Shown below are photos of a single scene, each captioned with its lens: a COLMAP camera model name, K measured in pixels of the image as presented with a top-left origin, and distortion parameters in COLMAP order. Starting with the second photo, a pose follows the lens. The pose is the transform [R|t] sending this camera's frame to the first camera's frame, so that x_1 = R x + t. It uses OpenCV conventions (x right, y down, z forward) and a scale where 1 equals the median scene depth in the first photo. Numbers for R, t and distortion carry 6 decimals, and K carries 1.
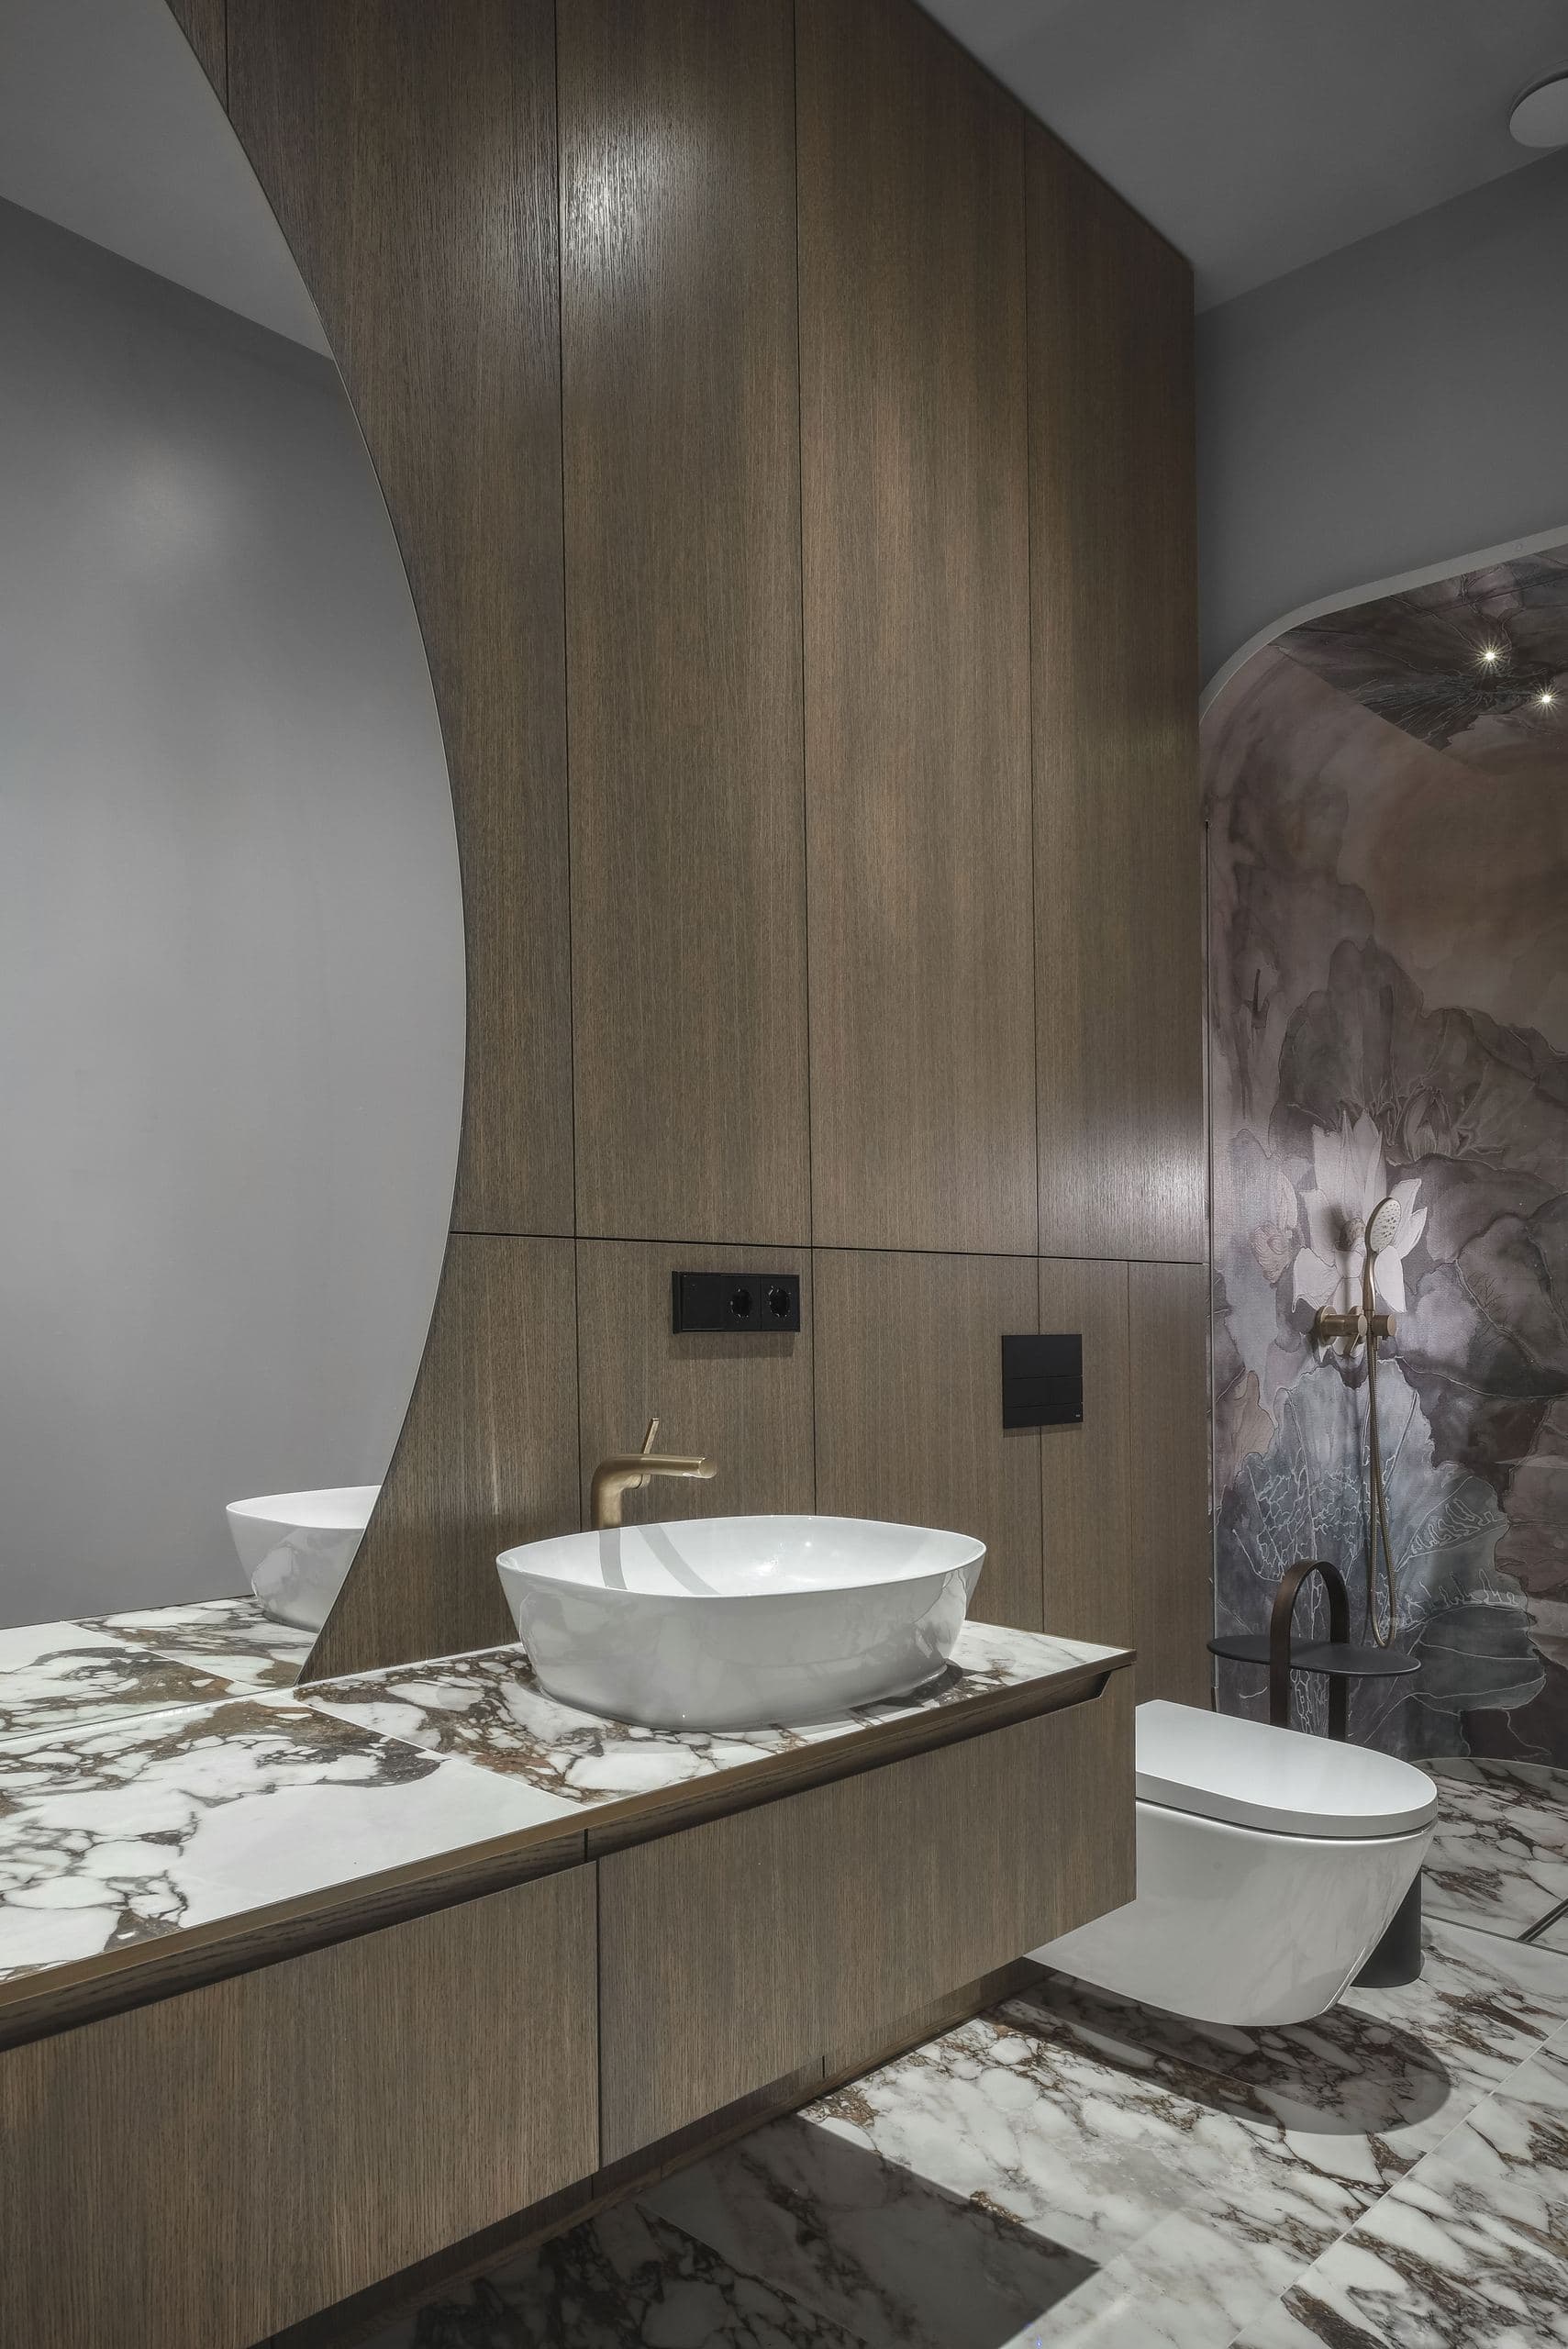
lens RADIAL K [[1995.3, 0, 784.0], [0, 1995.3, 1174.5], [0, 0, 1]] dist [0.001174, 0.001103]
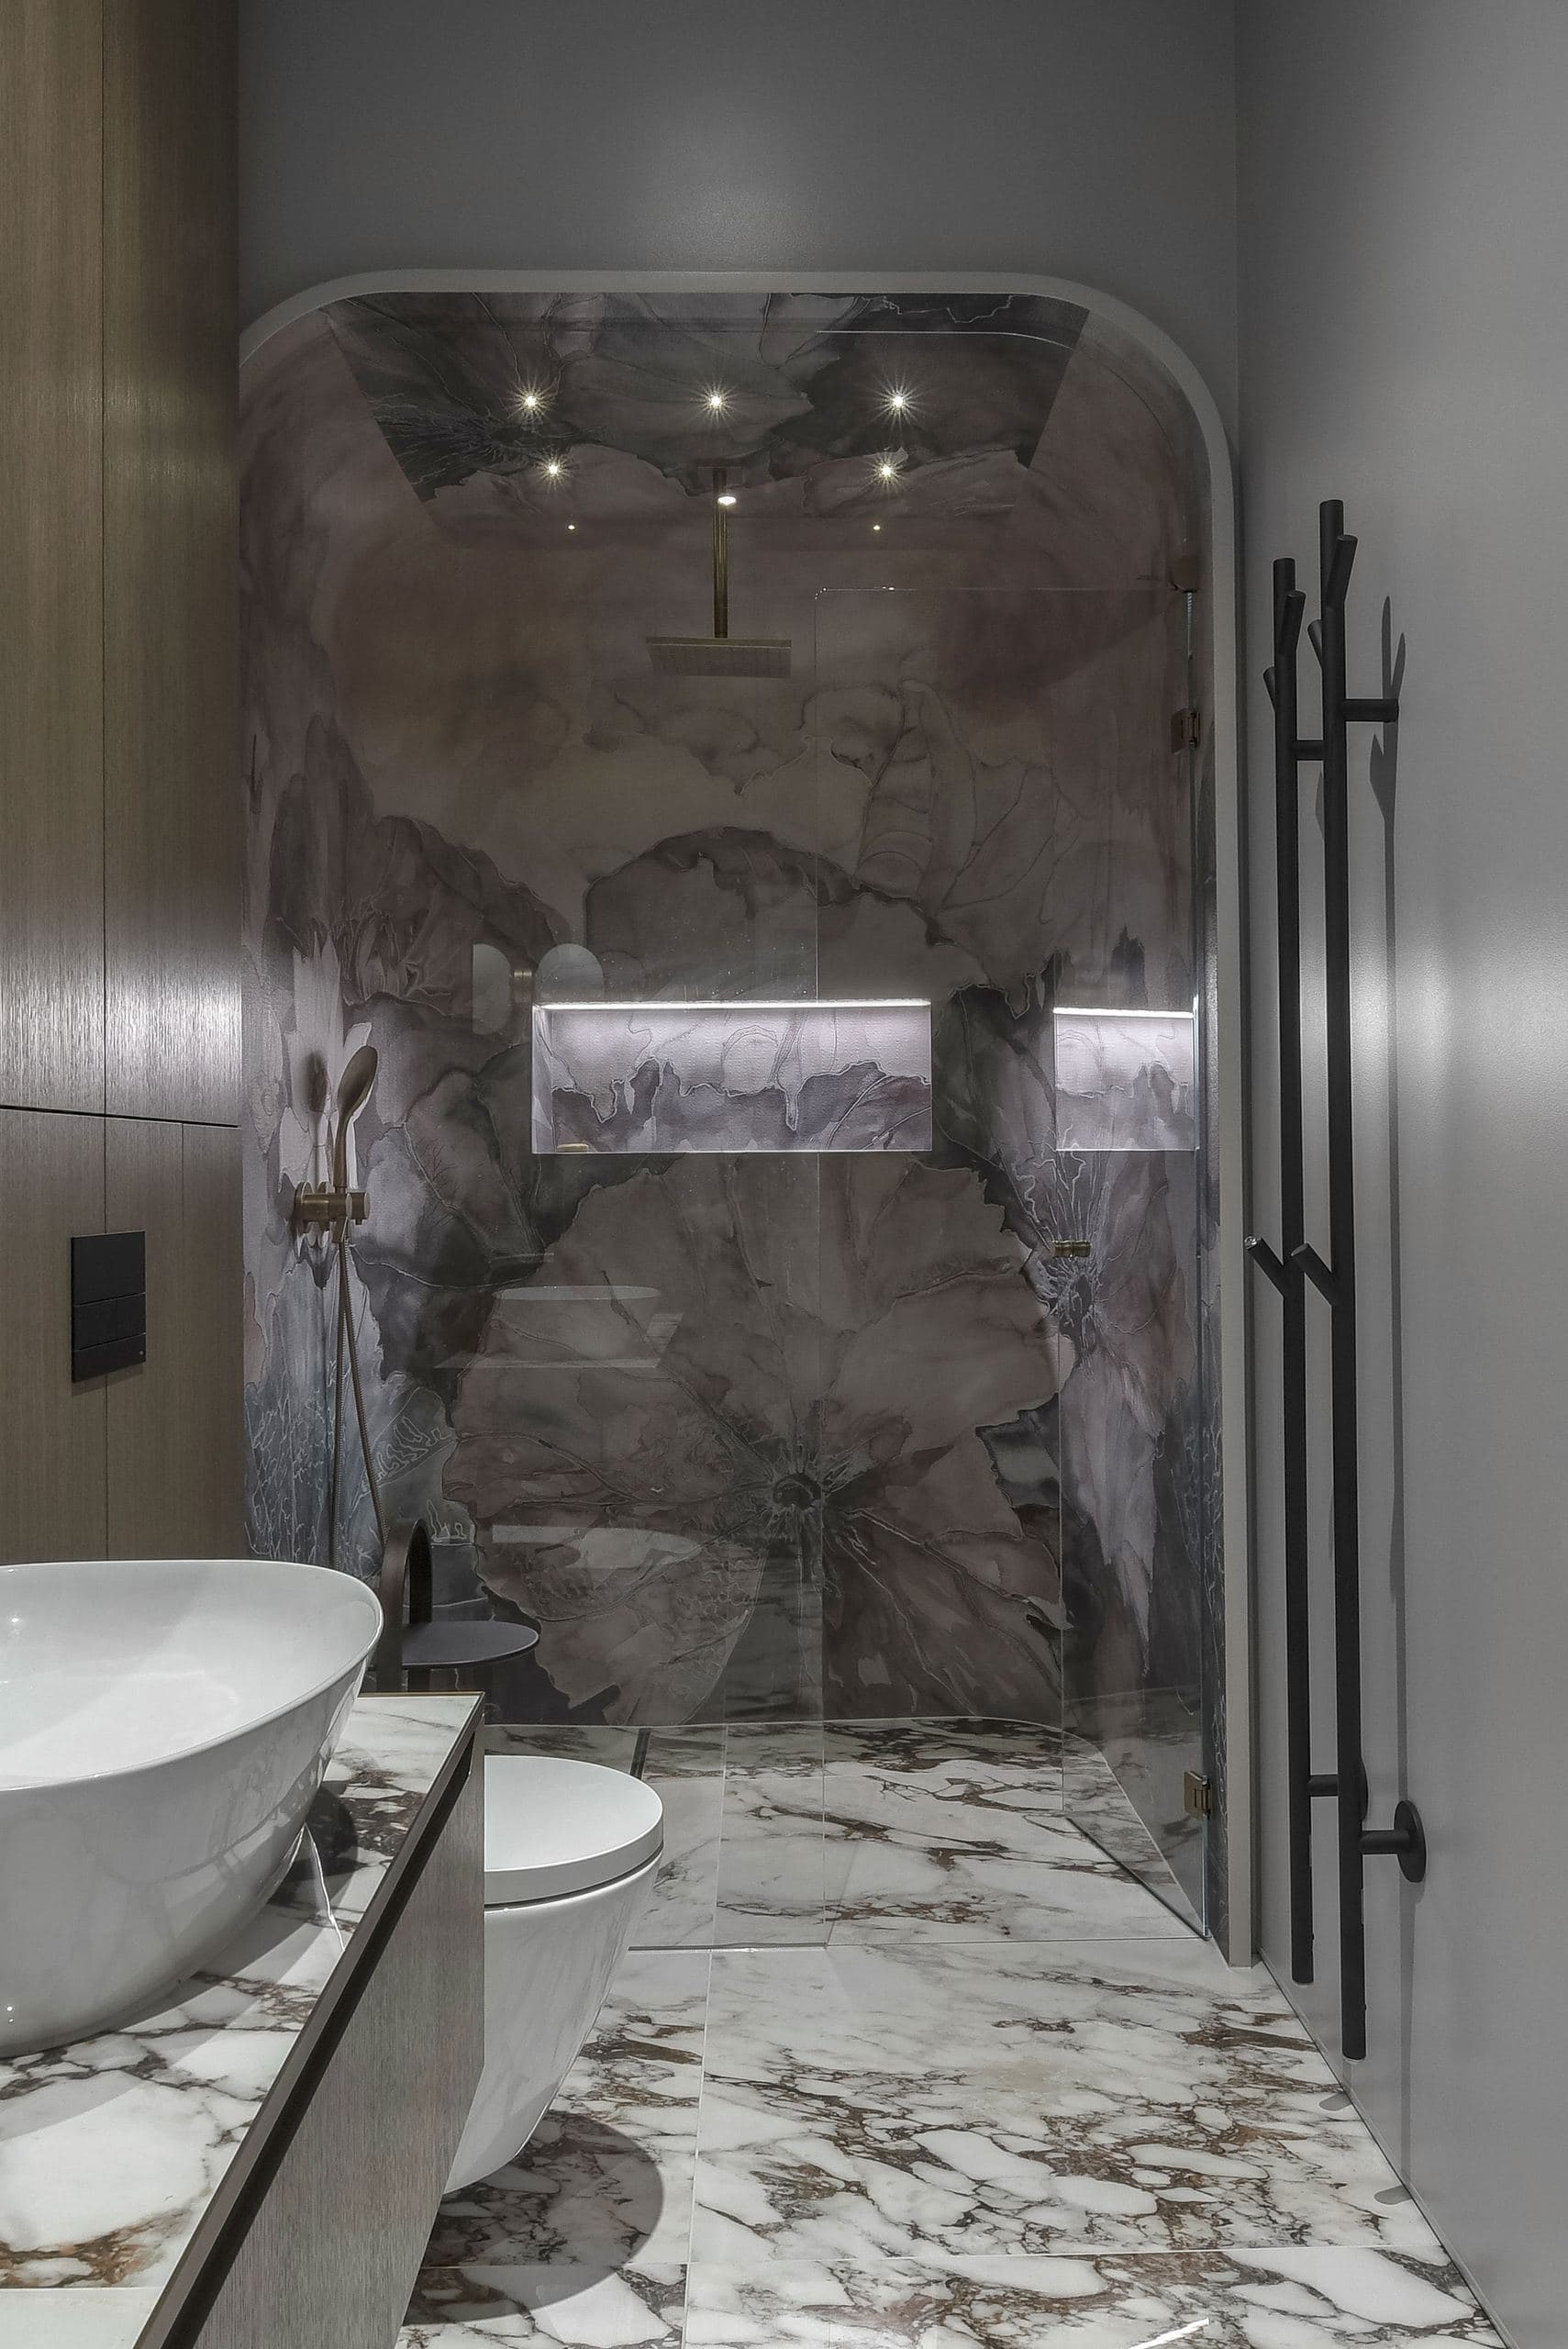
lens RADIAL K [[2089.5, 0, 785.1], [0, 2089.5, 996.1], [0, 0, 1]] dist [-0.004611, -0.009582]
pose [[0.645280, 0.046261, 0.762544, -0.224221], [-0.027663, 0.998925, -0.037192, 0.018714], [-0.763445, 0.002906, 0.645866, 0.336053]]
